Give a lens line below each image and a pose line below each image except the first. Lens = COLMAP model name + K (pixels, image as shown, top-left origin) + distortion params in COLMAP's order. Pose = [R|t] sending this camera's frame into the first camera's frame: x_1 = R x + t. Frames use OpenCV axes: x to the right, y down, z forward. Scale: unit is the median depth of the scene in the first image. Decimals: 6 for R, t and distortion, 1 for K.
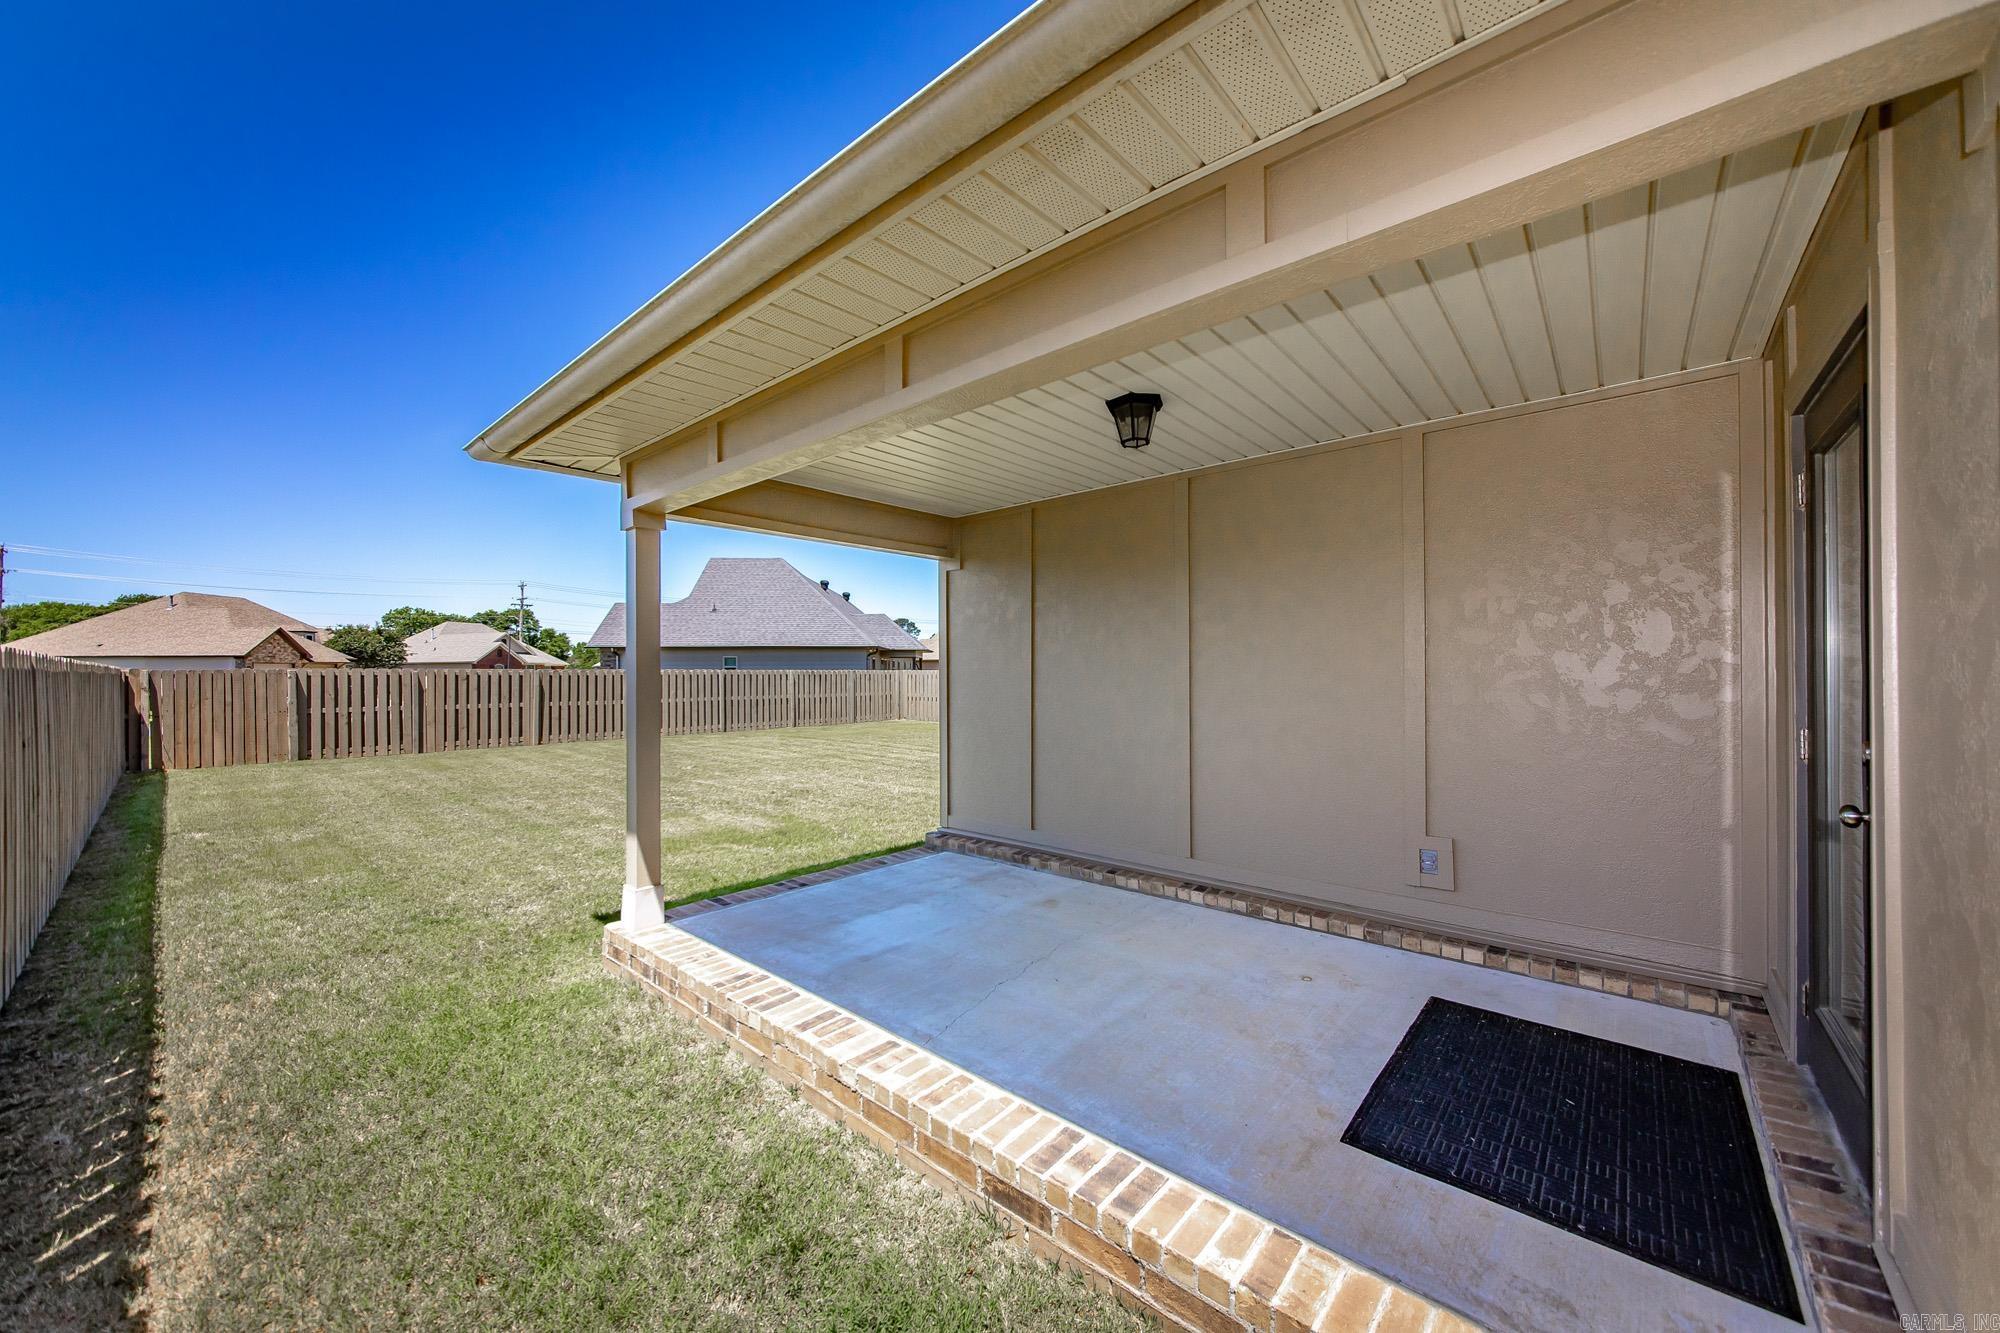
lens RADIAL K [[718.9, 0, 999.4], [0, 718.9, 674.9], [0, 0, 1]] dist [-0.007871, 0.001627]
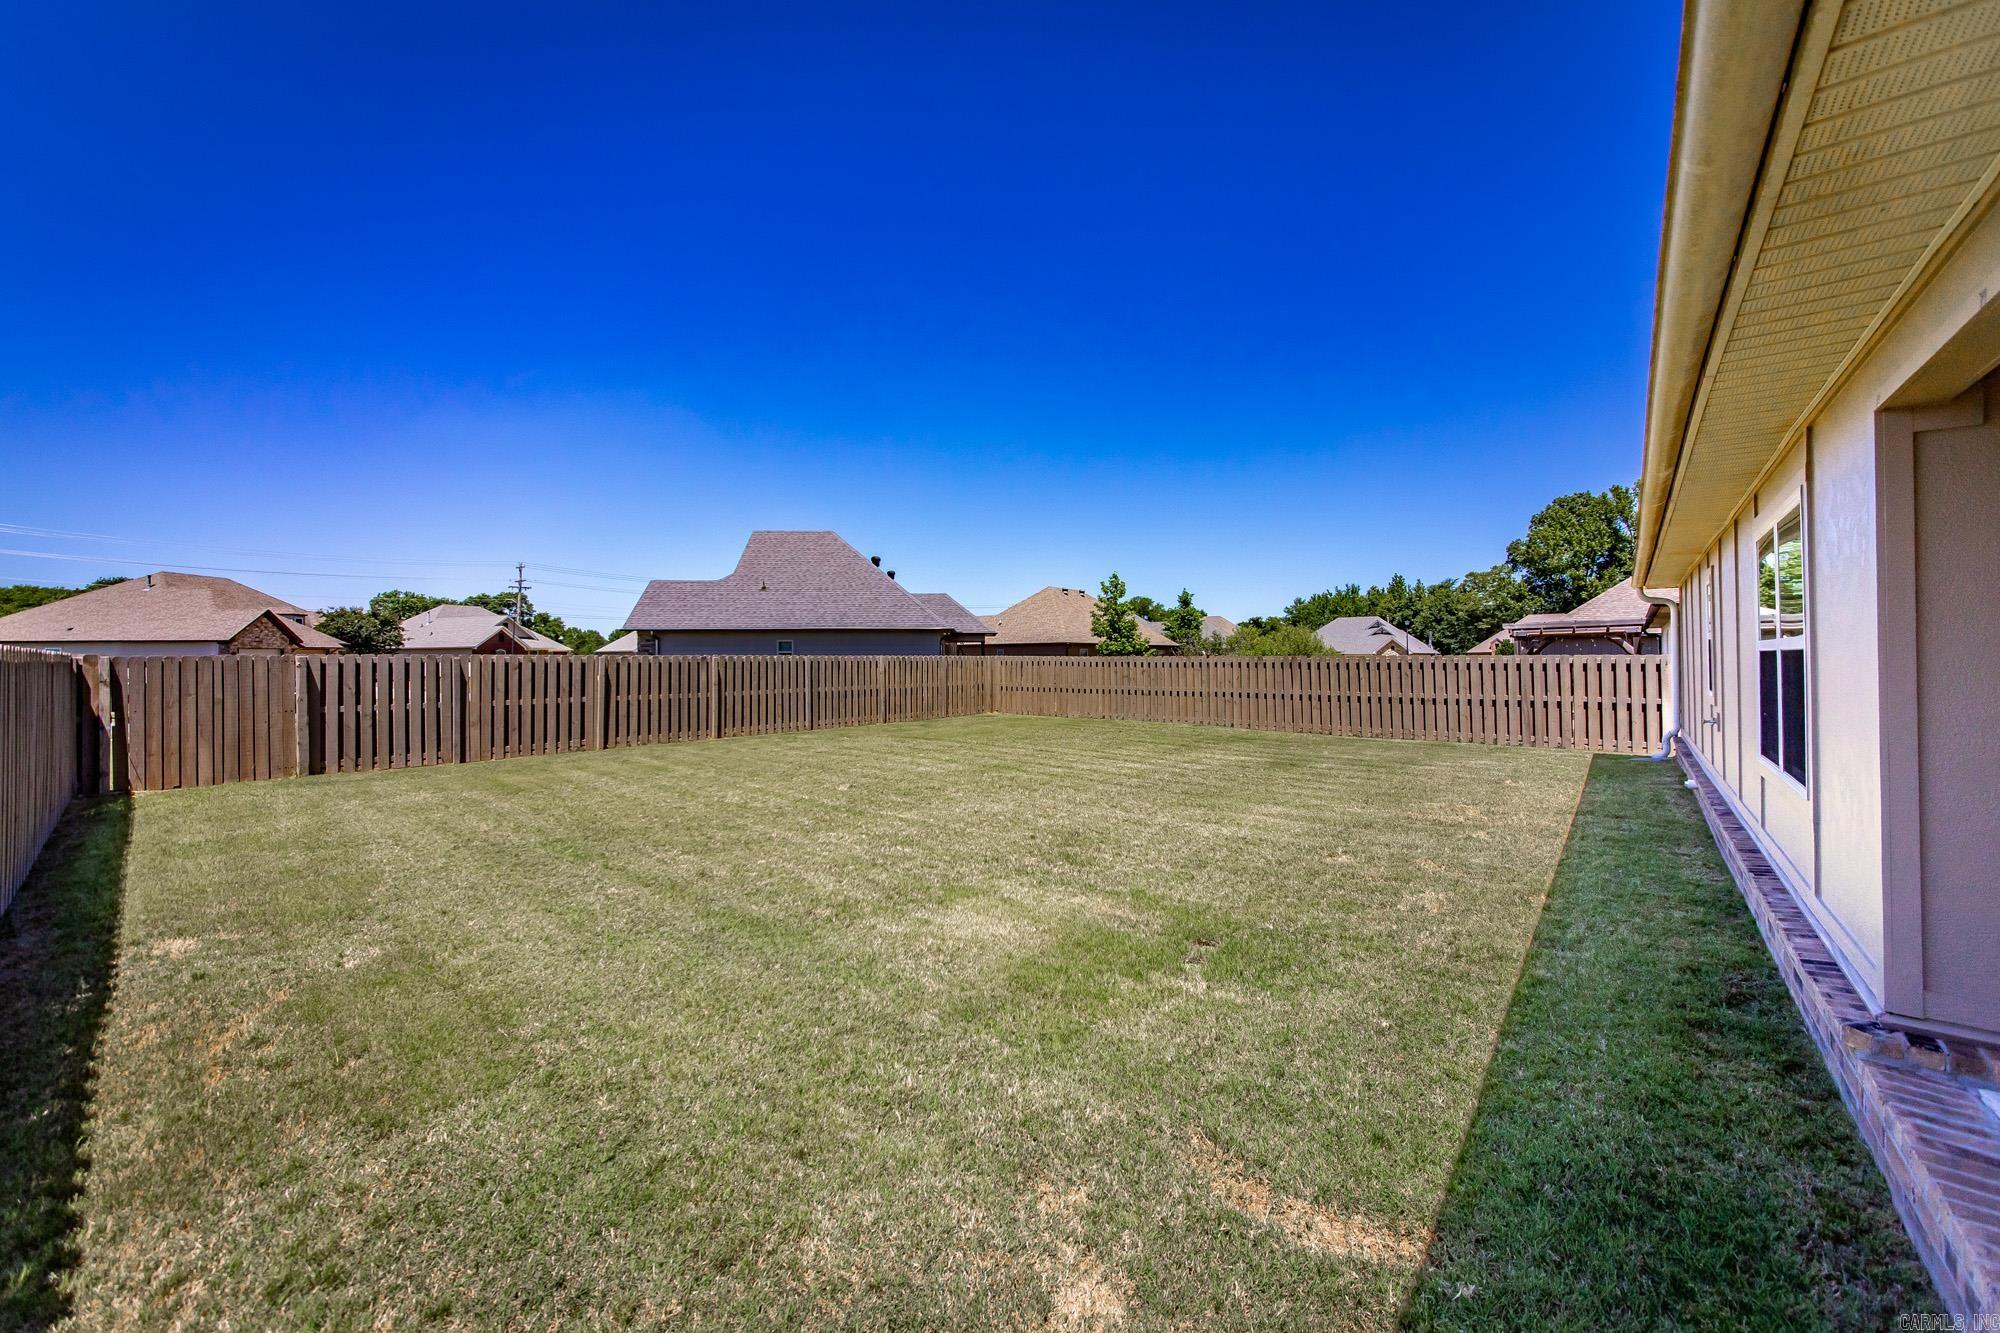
lens RADIAL K [[718.9, 0, 988.0], [0, 718.9, 653.0], [0, 0, 1]] dist [-0.007871, 0.001627]
pose [[0.999983, -0.001012, 0.005697, -0.217487], [0.001069, 0.999950, -0.009989, -0.001787], [-0.005687, 0.009995, 0.999934, 0.193254]]
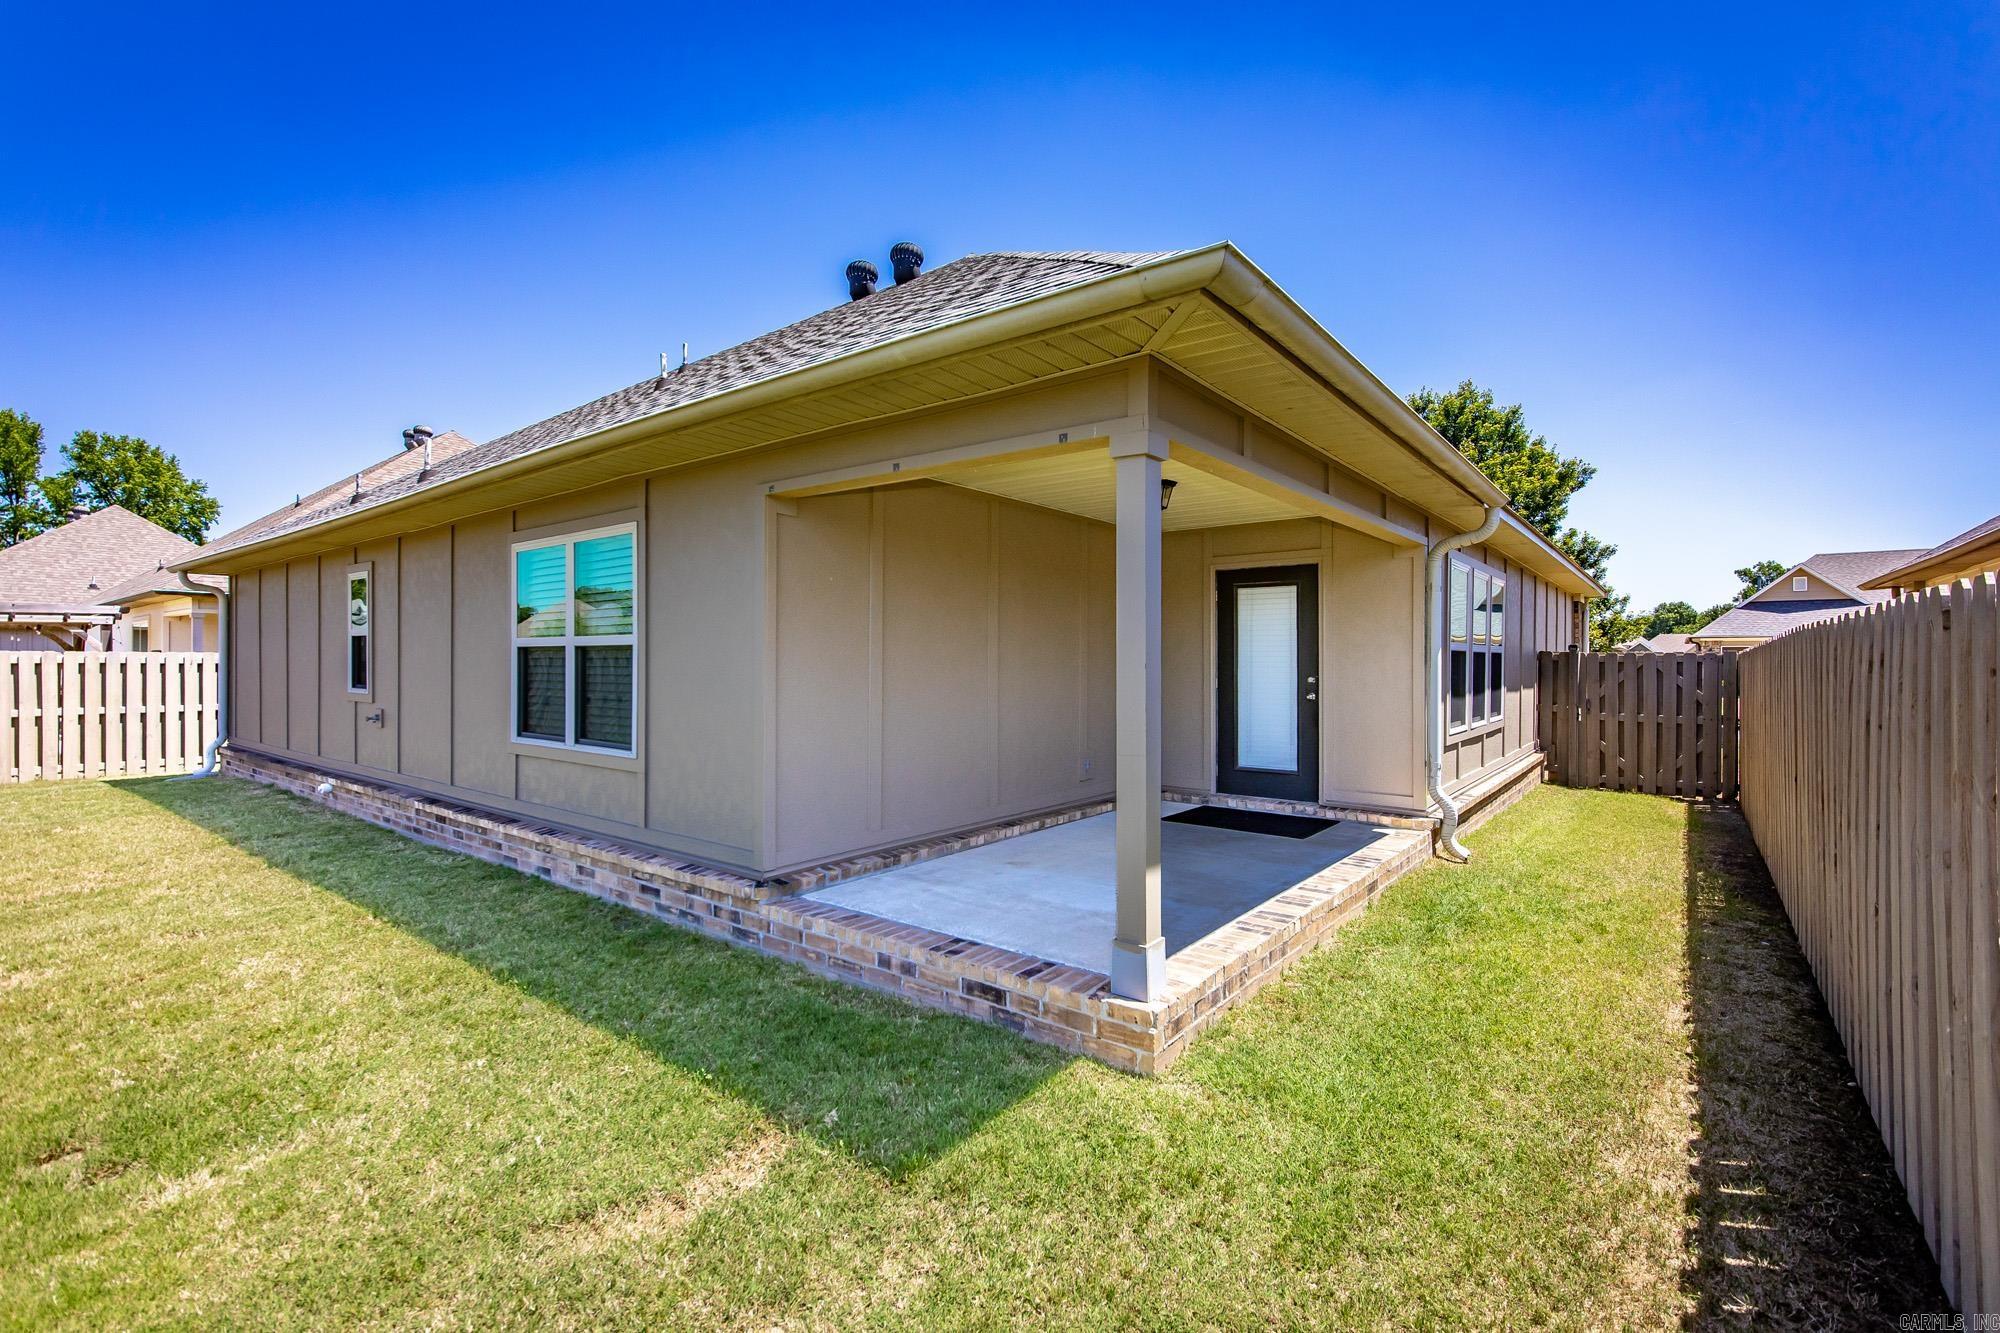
lens RADIAL K [[874.3, 0, 990.6], [0, 874.3, 662.2], [0, 0, 1]] dist [-0.003813, -0.000118]
pose [[-0.042880, 0.002767, 0.999076, -0.333193], [-0.002800, 0.999992, -0.002890, 0.002788], [-0.999076, -0.002921, -0.042872, 0.286210]]
